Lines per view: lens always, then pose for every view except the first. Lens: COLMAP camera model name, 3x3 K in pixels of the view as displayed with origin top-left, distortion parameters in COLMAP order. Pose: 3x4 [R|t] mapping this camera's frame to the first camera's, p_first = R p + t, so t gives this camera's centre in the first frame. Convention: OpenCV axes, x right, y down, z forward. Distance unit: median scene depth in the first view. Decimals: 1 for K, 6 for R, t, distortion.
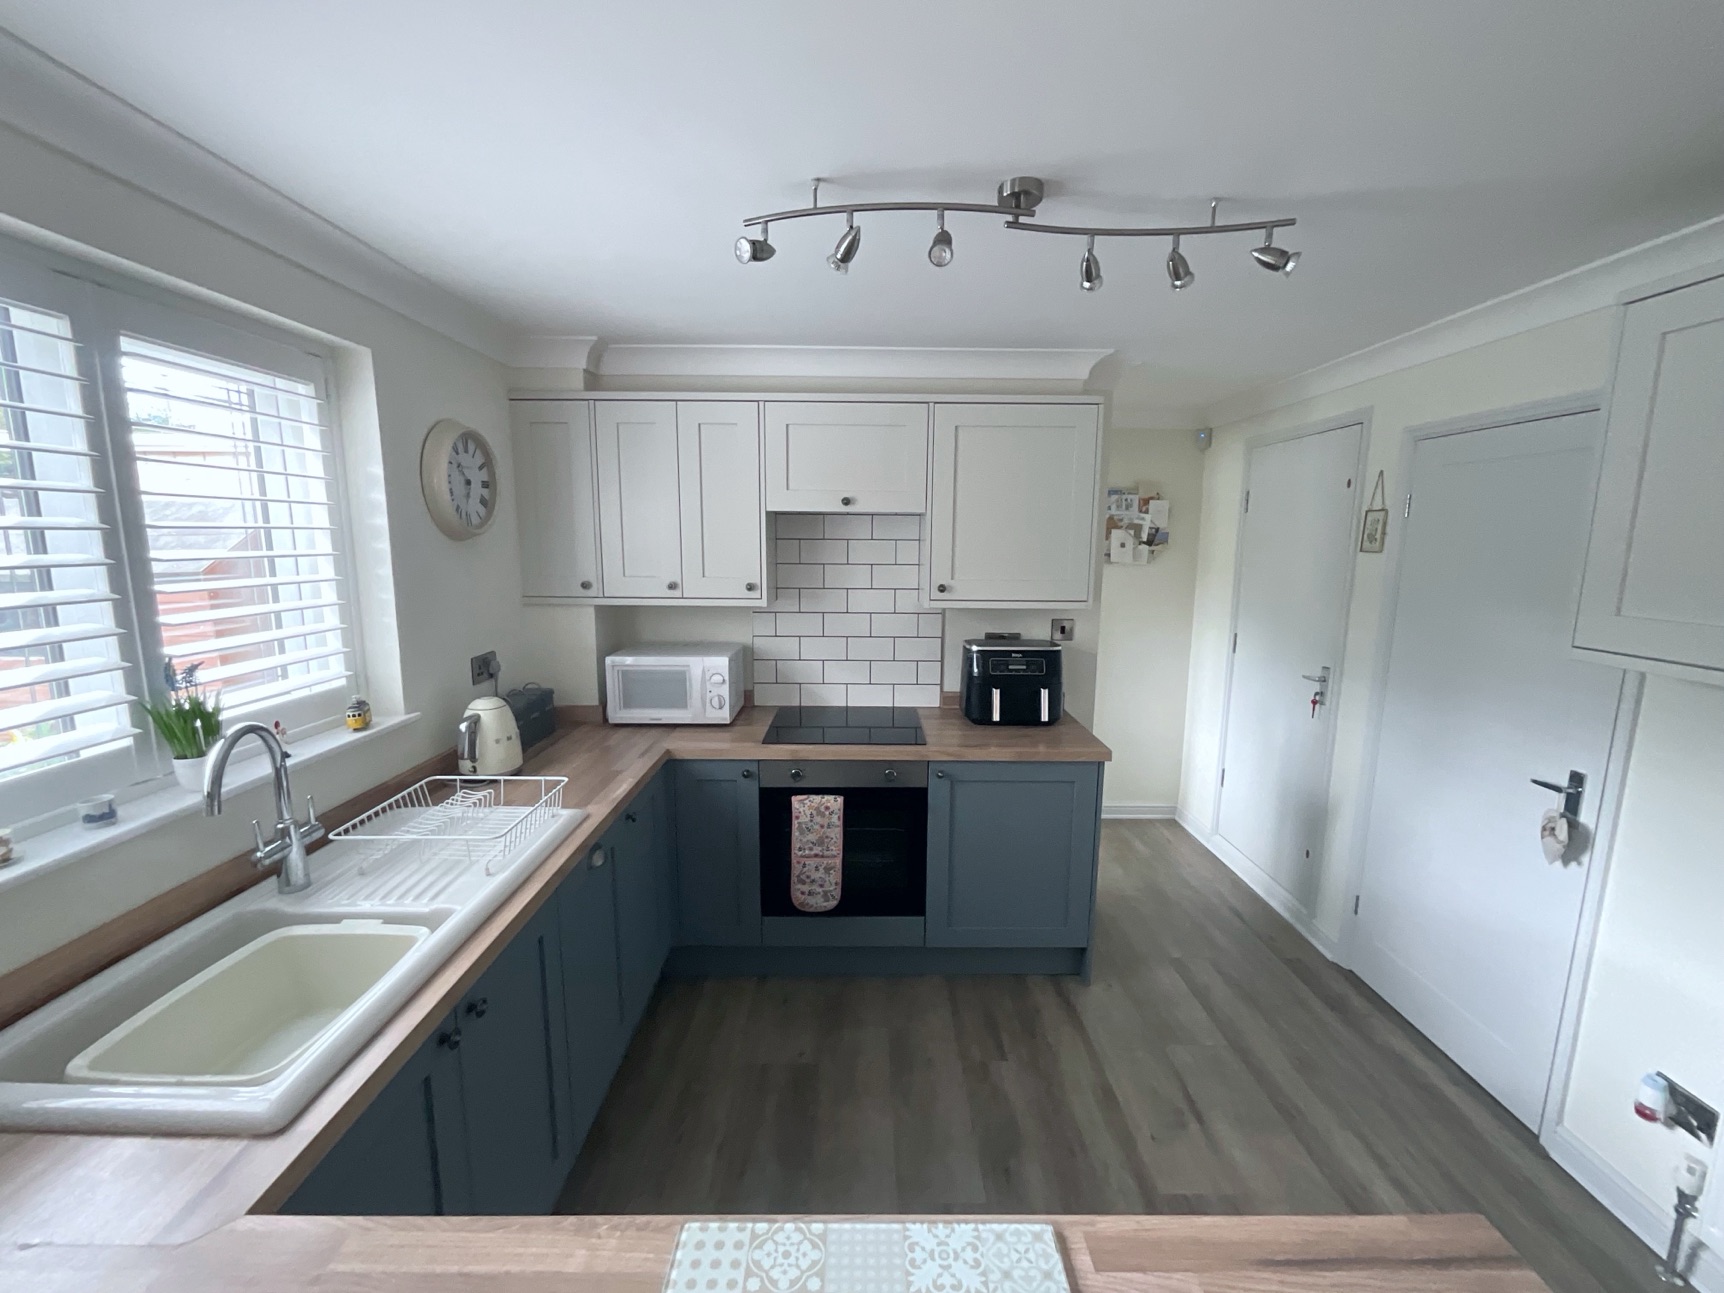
lens RADIAL K [[700.6, 0, 865.3], [0, 700.6, 646.0], [0, 0, 1]] dist [0.011175, -0.007563]
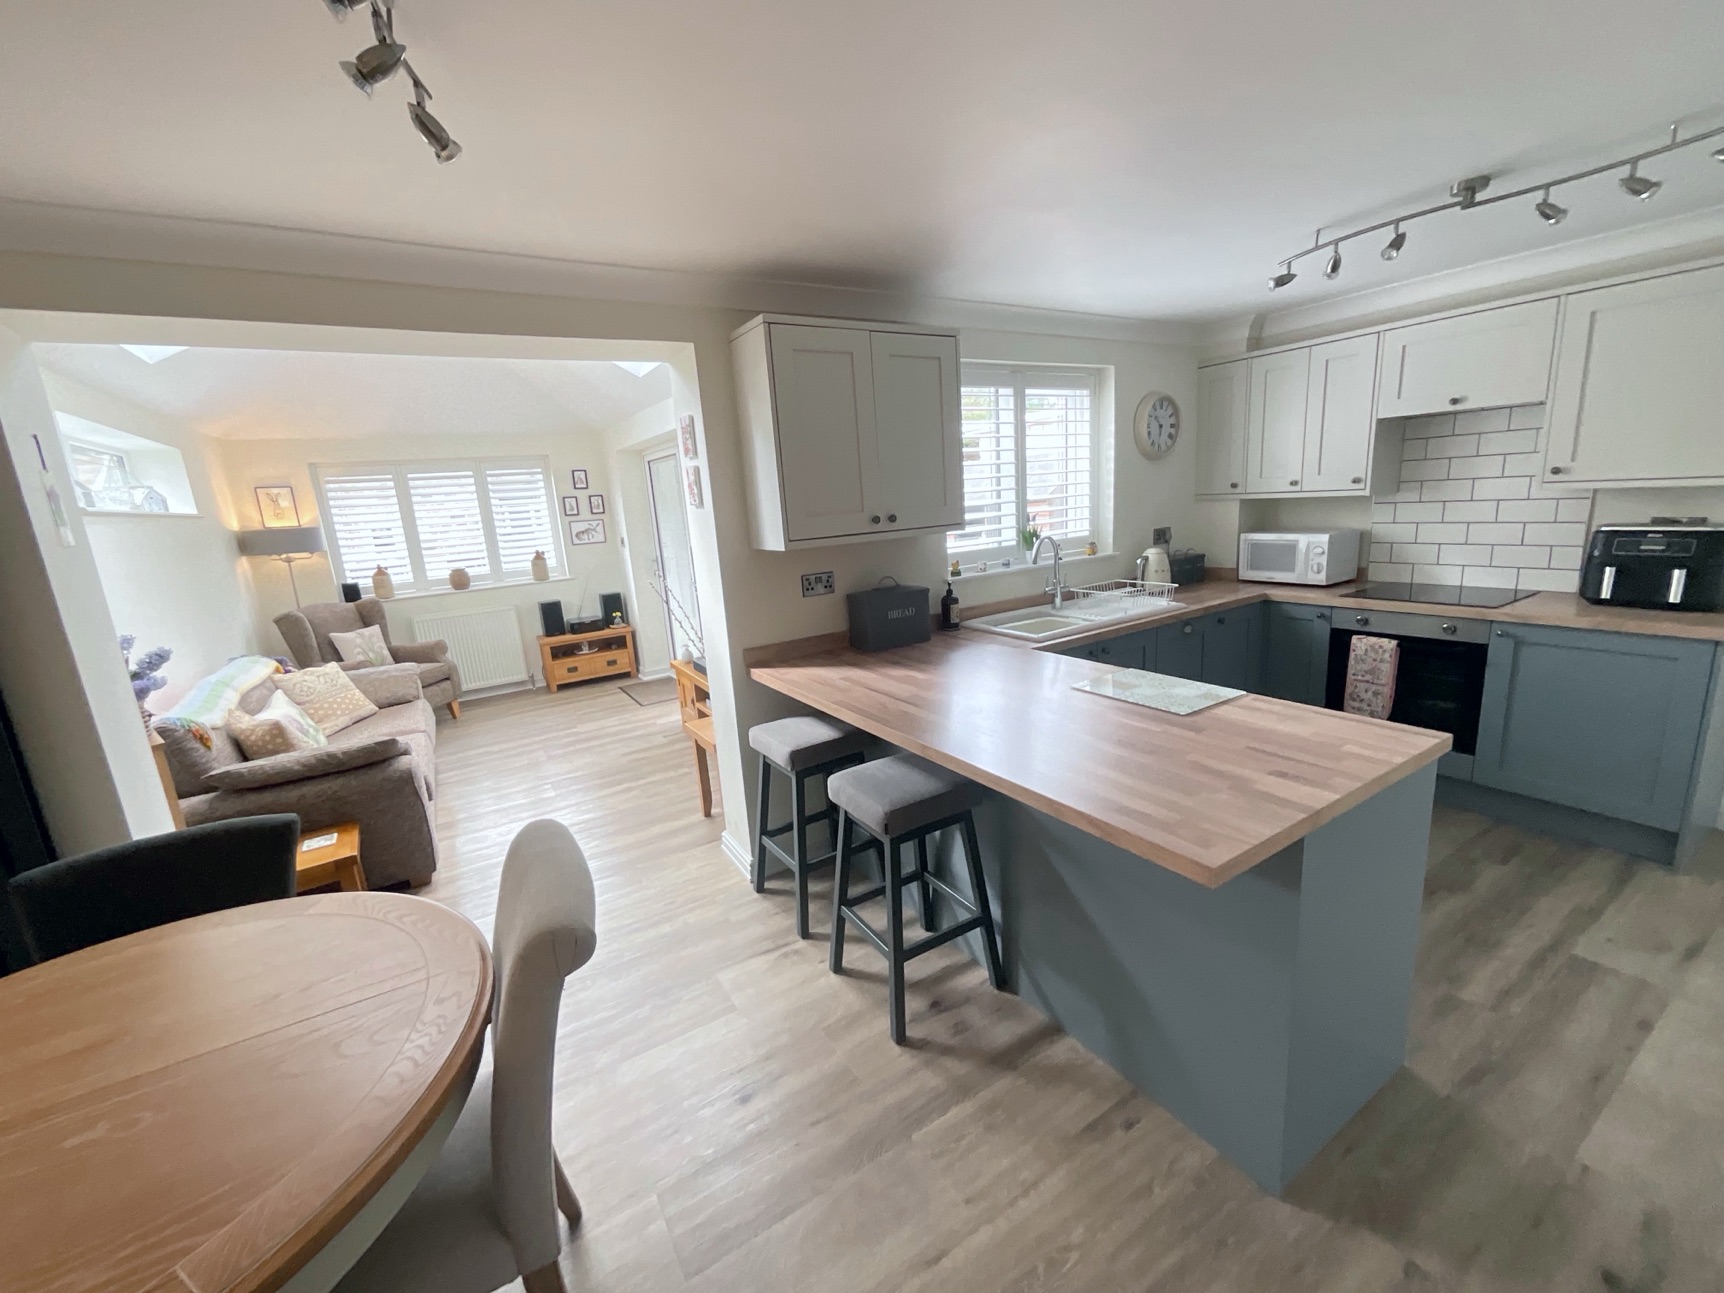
lens RADIAL K [[703.0, 0, 862.4], [0, 703.0, 647.5], [0, 0, 1]] dist [-0.002616, 0.002615]
pose [[0.526552, 0.140203, -0.838502, 0.538516], [-0.060924, 0.989995, 0.127275, 0.124479], [0.847957, -0.015932, 0.529825, -0.521229]]
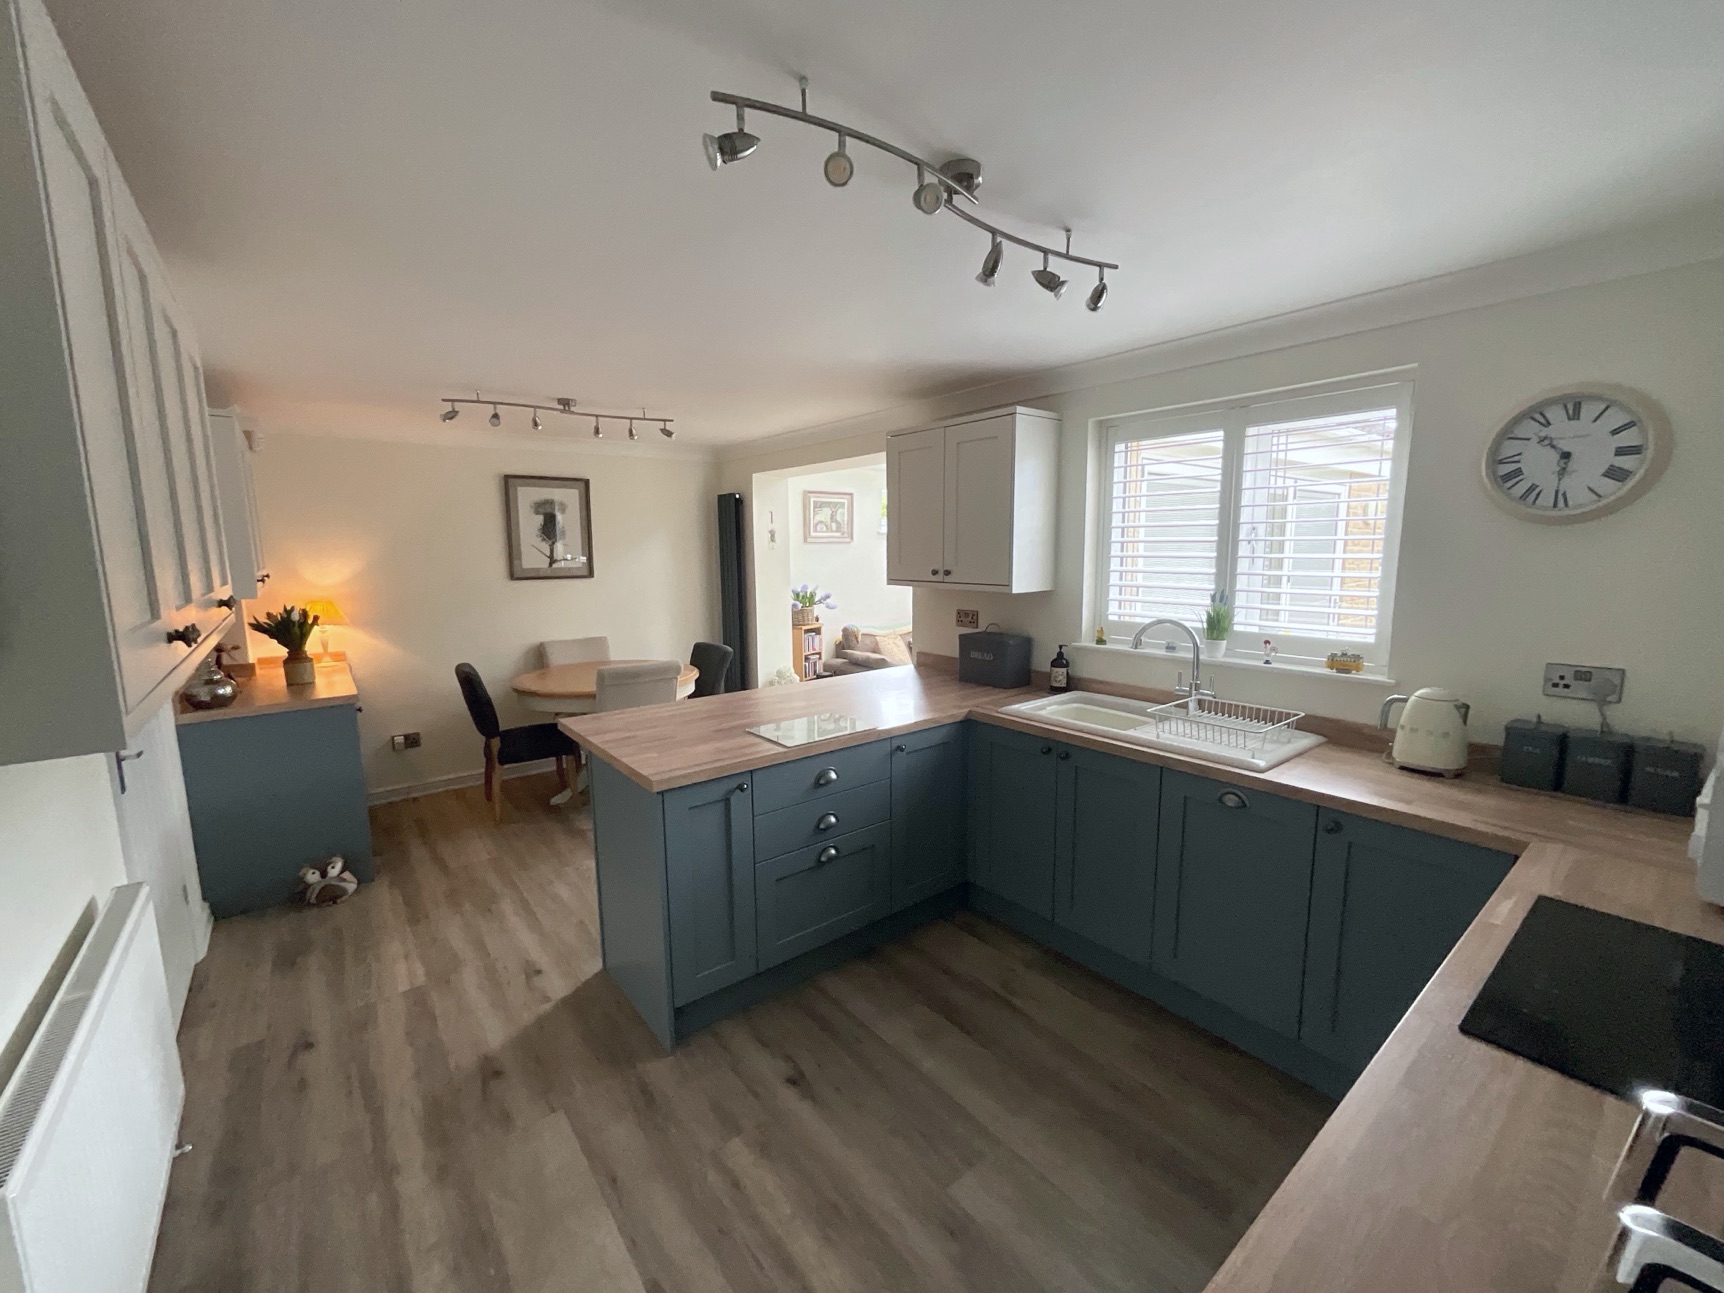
lens RADIAL K [[703.0, 0, 862.4], [0, 703.0, 647.5], [0, 0, 1]] dist [-0.002616, 0.002615]
pose [[-0.786927, 0.087709, -0.610781, 0.584772], [-0.092658, 0.961825, 0.257500, -0.135241], [0.610049, 0.259227, -0.748760, 1.065688]]
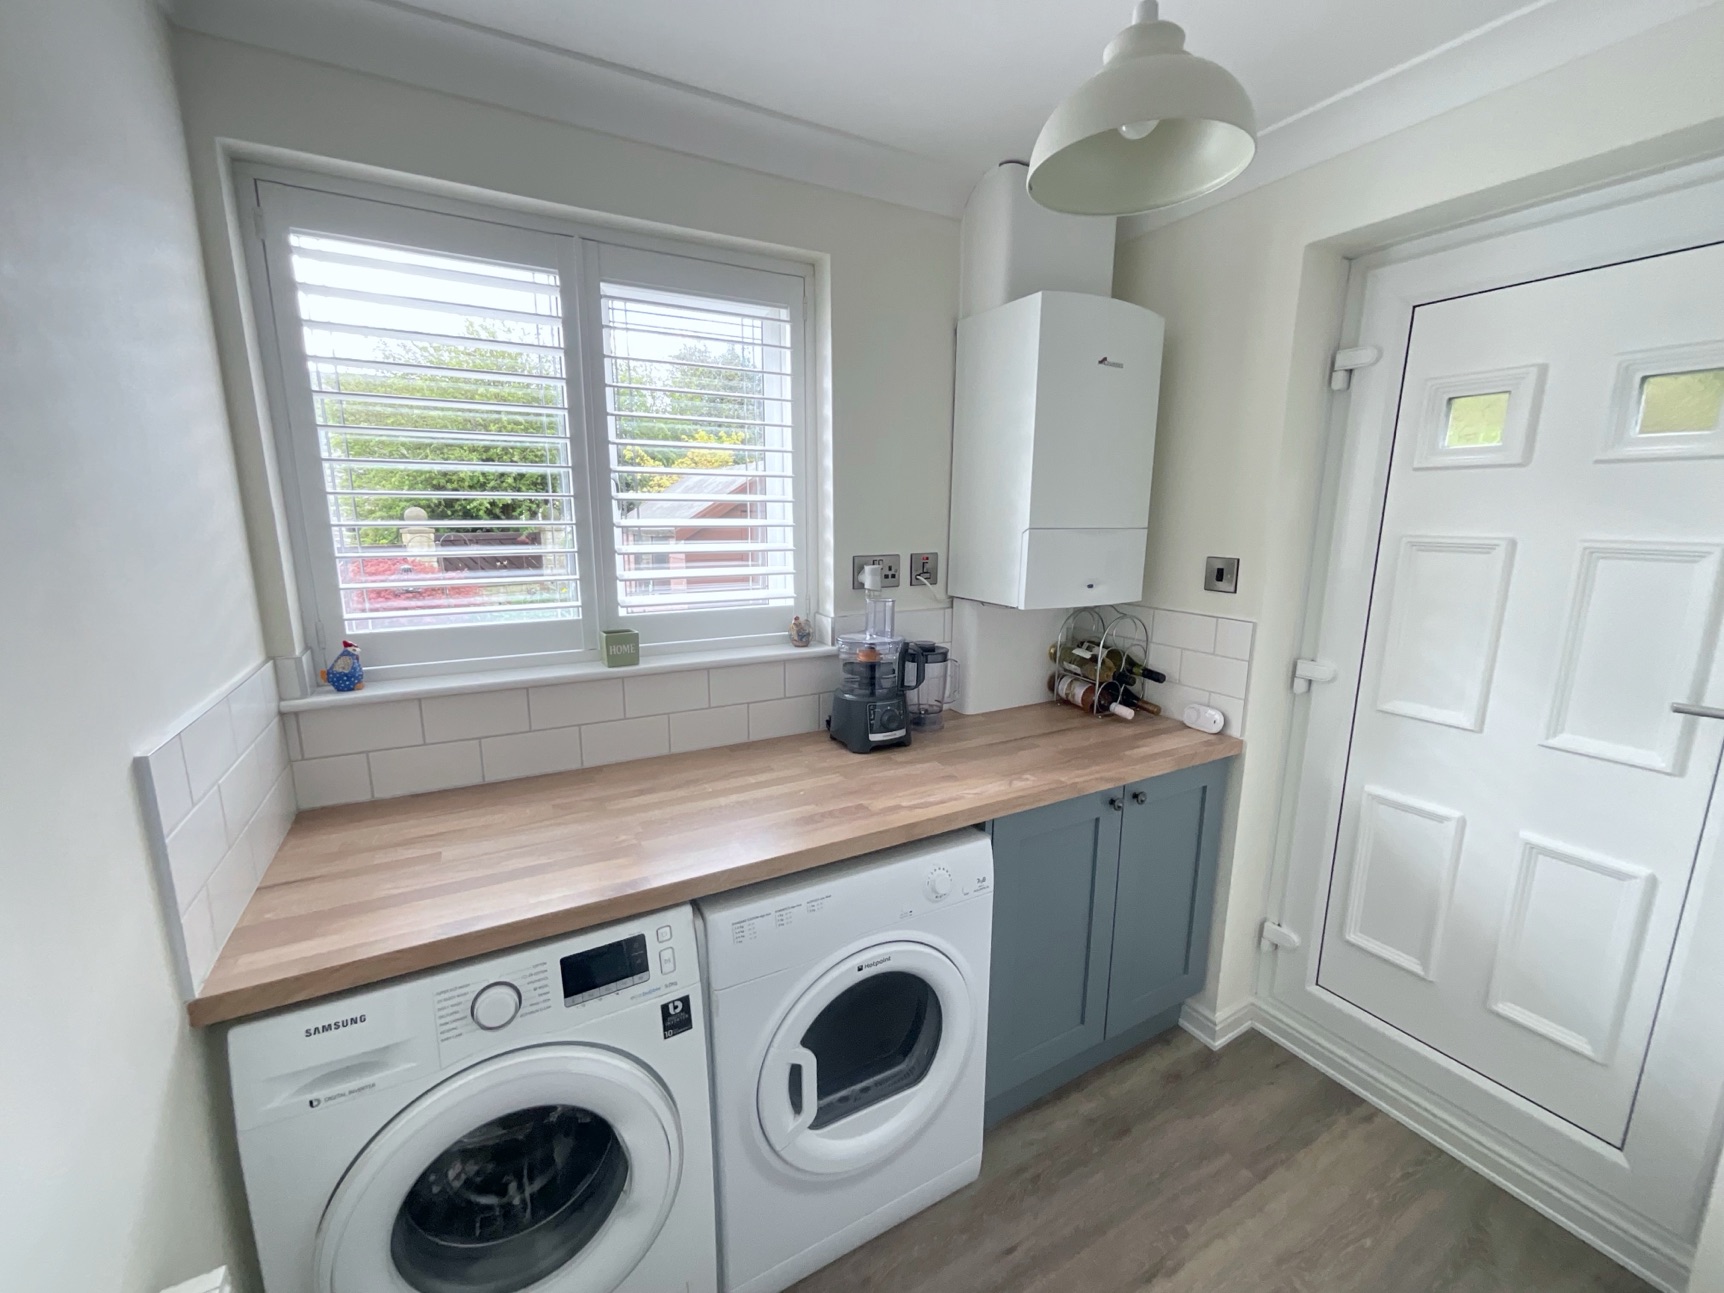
lens RADIAL K [[703.0, 0, 862.4], [0, 703.0, 647.5], [0, 0, 1]] dist [-0.002616, 0.002615]
pose [[0.486387, 0.162078, -0.858579, 0.159682], [-0.135466, 0.984751, 0.109154, -0.007794], [0.863178, 0.063217, 0.500927, 0.437534]]
